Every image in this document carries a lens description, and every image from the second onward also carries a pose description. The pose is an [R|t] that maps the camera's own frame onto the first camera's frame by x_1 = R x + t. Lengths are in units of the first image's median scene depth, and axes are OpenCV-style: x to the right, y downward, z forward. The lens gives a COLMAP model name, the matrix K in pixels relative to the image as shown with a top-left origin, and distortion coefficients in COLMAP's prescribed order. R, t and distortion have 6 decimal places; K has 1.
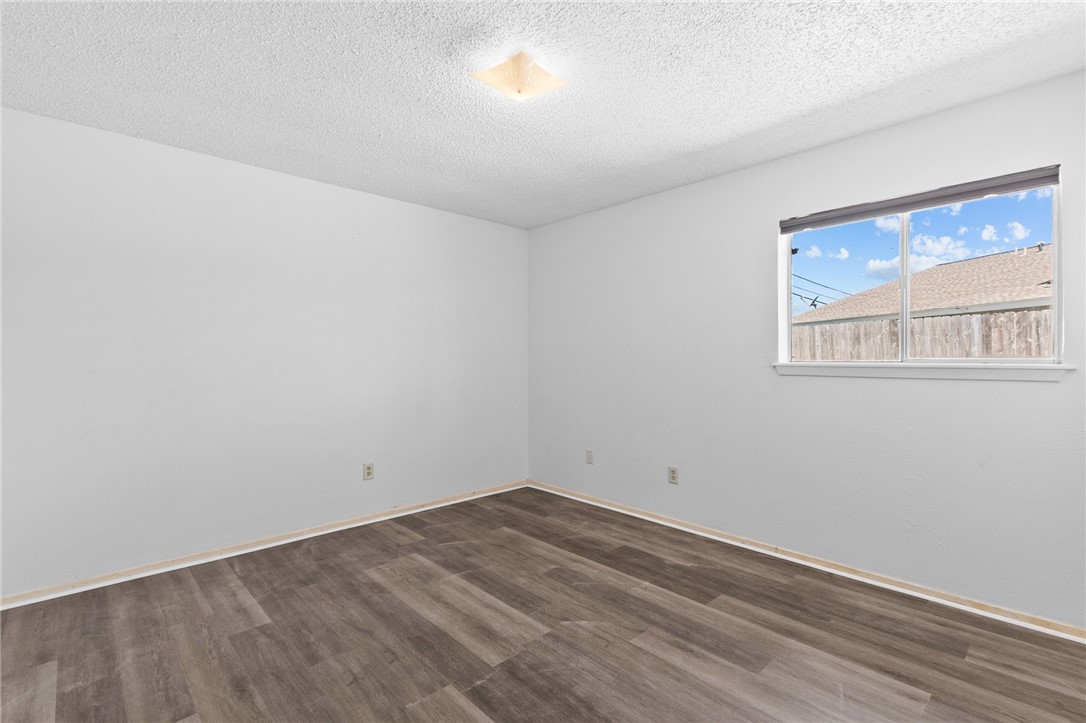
lens RADIAL K [[500.5, 0, 540.0], [0, 500.5, 354.5], [0, 0, 1]] dist [0.008908, -0.000018]
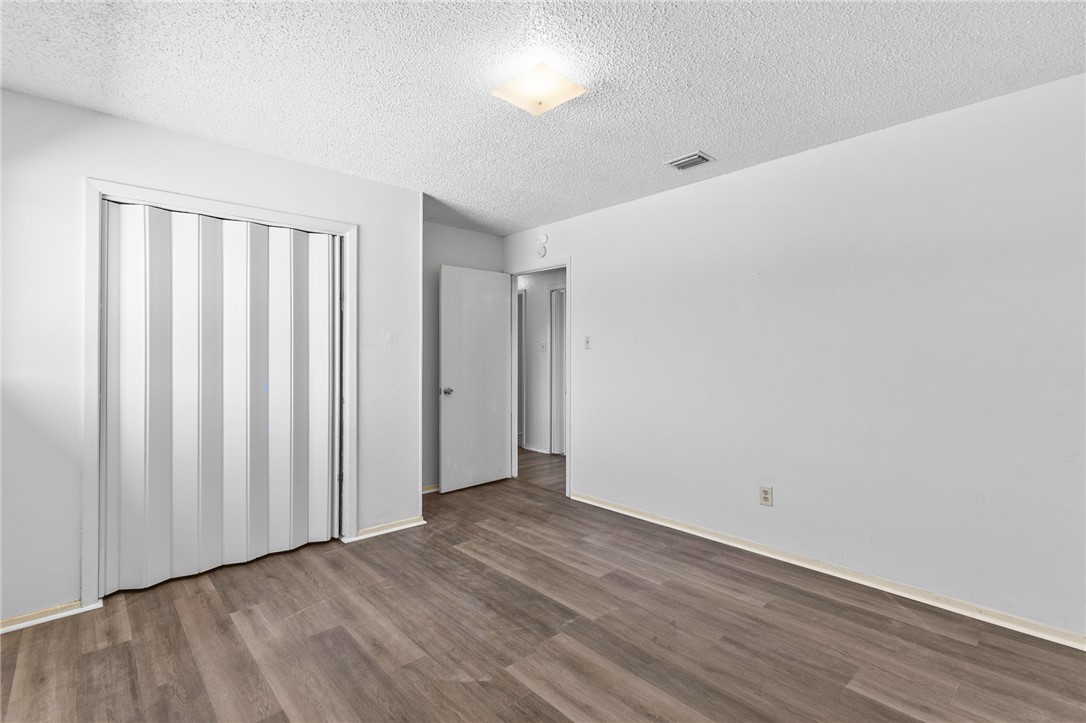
lens RADIAL K [[500.5, 0, 540.0], [0, 500.5, 354.5], [0, 0, 1]] dist [0.008908, -0.000018]
pose [[-0.999923, 0.002595, 0.012174, -0.055486], [0.002550, 0.999990, -0.003733, -0.004645], [-0.012183, -0.003702, -0.999919, 2.012600]]
